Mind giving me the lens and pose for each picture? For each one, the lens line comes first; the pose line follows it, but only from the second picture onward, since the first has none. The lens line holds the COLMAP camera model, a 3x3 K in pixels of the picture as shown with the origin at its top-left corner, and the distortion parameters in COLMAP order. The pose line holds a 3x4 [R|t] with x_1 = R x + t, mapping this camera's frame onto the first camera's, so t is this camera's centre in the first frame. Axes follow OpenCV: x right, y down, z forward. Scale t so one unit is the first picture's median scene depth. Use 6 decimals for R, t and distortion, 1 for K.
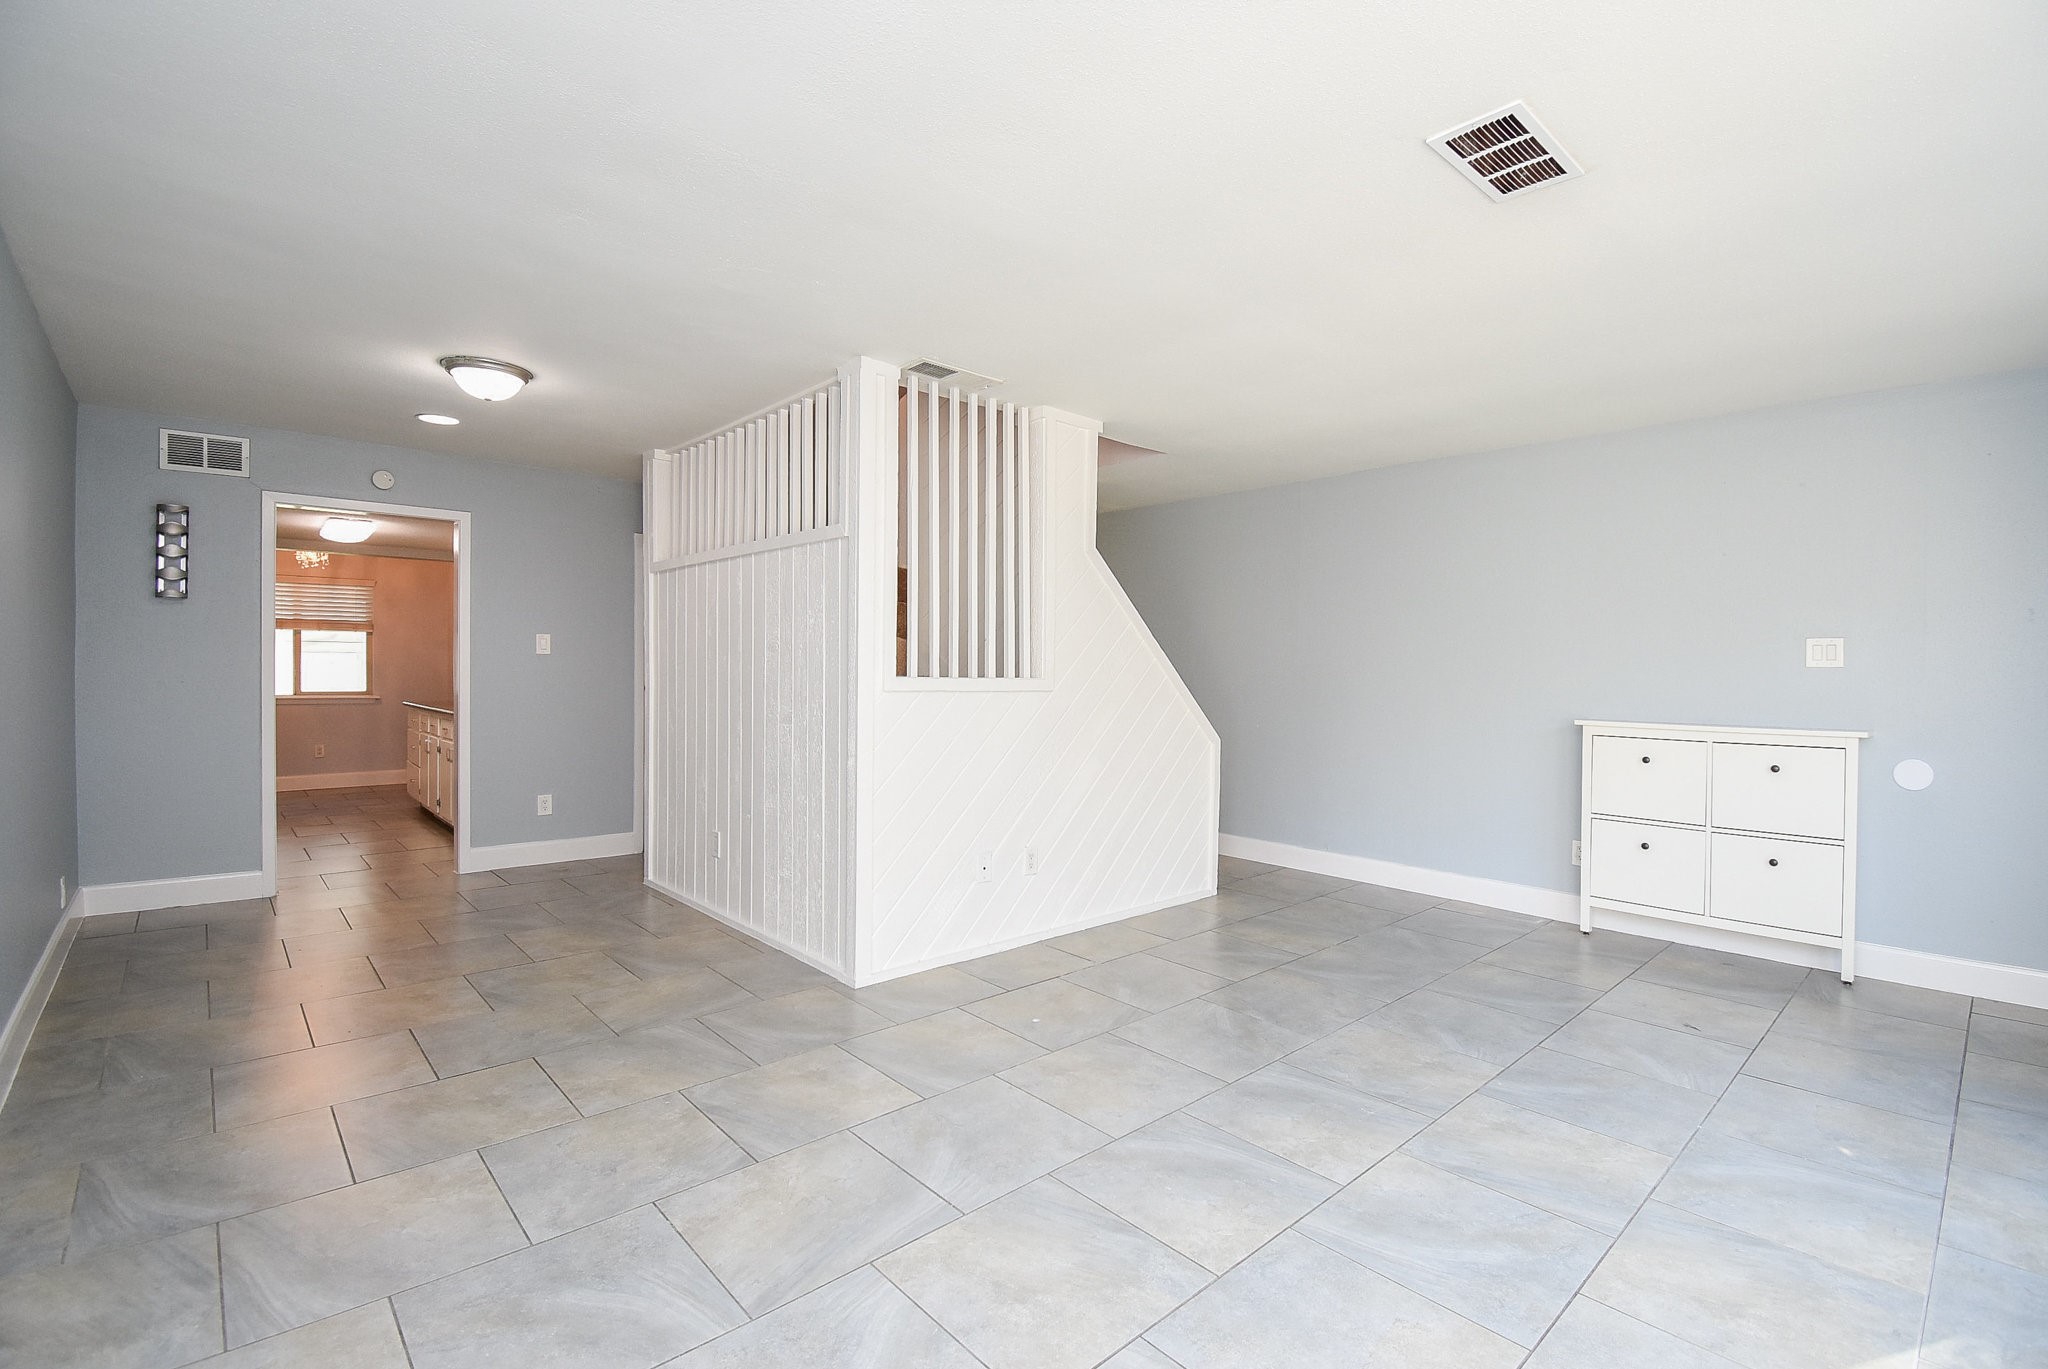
lens RADIAL K [[922.7, 0, 1038.3], [0, 922.7, 676.4], [0, 0, 1]] dist [0.045038, -0.032718]
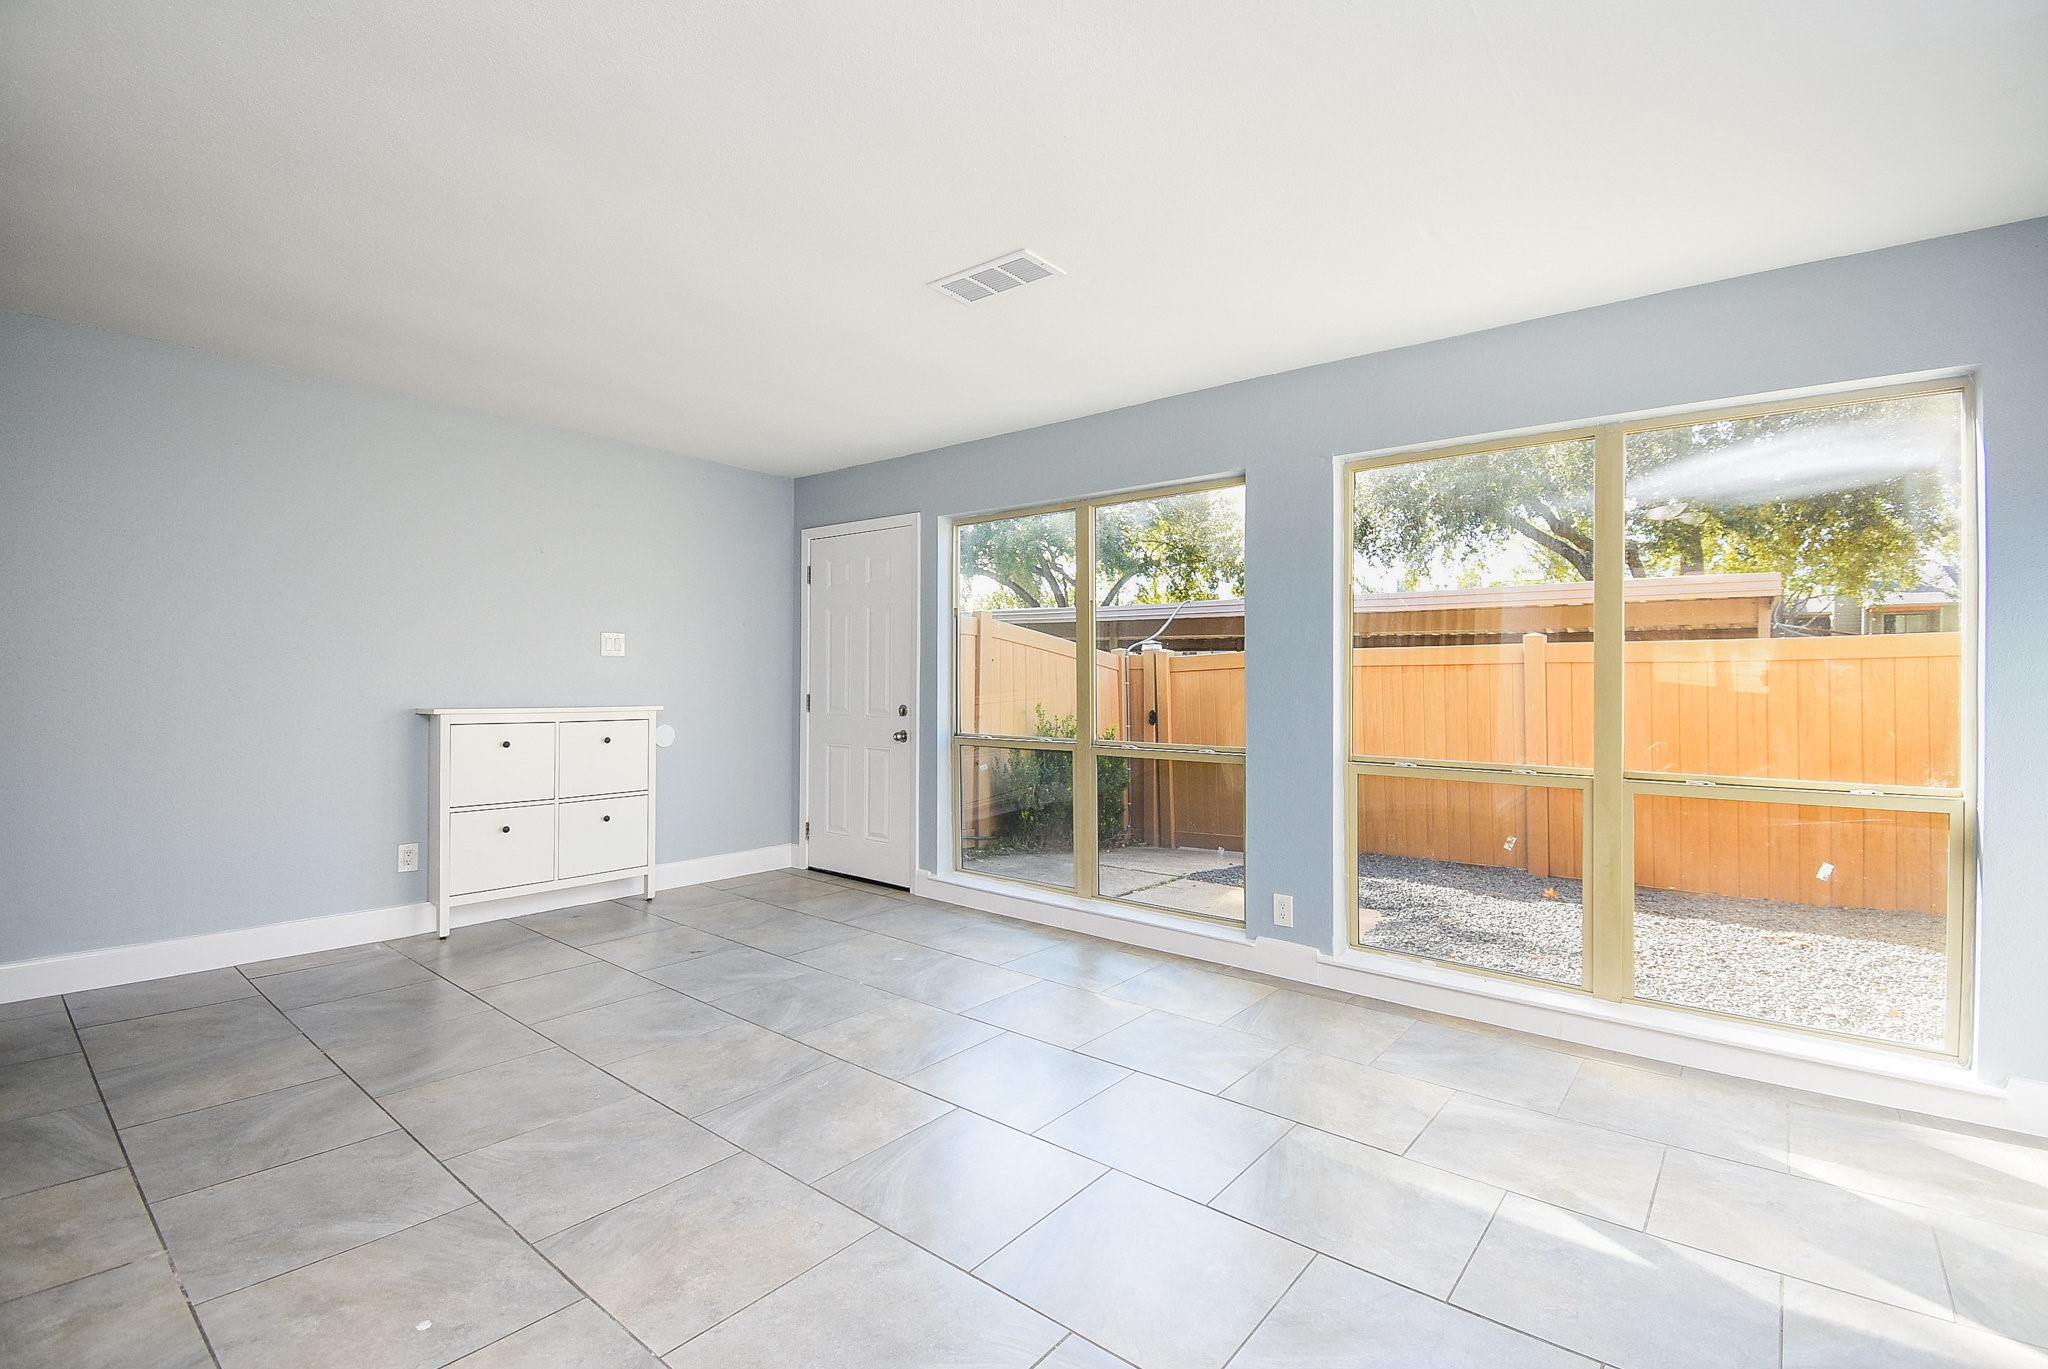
lens RADIAL K [[922.7, 0, 1038.3], [0, 922.7, 676.4], [0, 0, 1]] dist [0.045038, -0.032718]
pose [[-0.156309, -0.002892, 0.987704, -0.392063], [-0.007426, 0.999971, 0.001752, 0.008836], [-0.987680, -0.007061, -0.156326, 0.528501]]
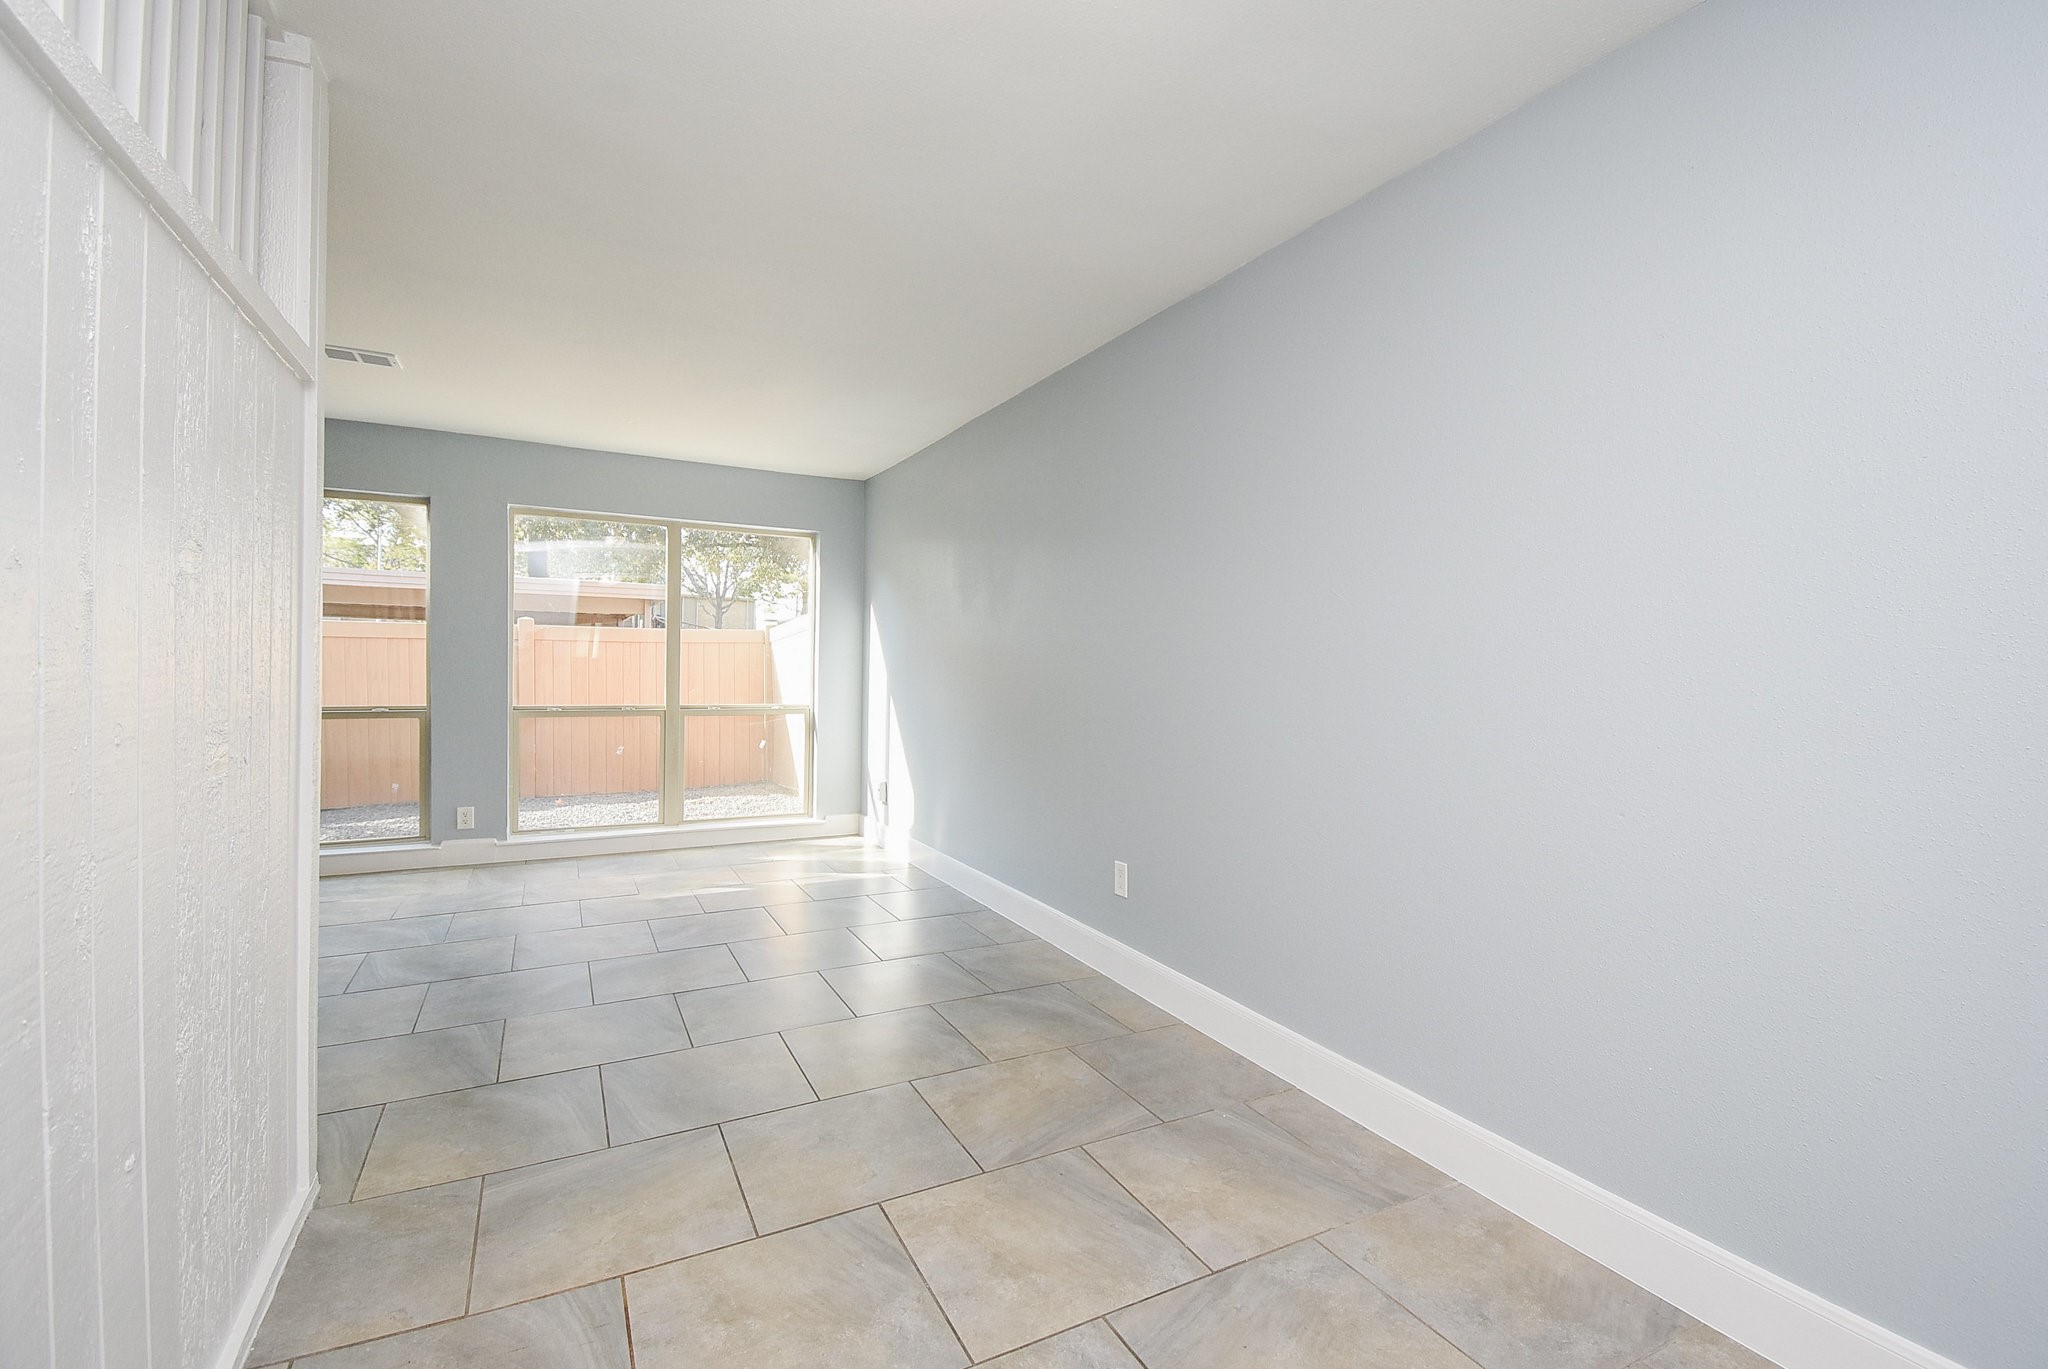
lens RADIAL K [[922.7, 0, 1038.3], [0, 922.7, 676.4], [0, 0, 1]] dist [0.045038, -0.032718]
pose [[-0.968218, -0.030966, 0.248185, -0.573324], [-0.026054, 0.999395, 0.023051, -0.004385], [-0.248748, 0.015852, -0.968438, 1.086172]]
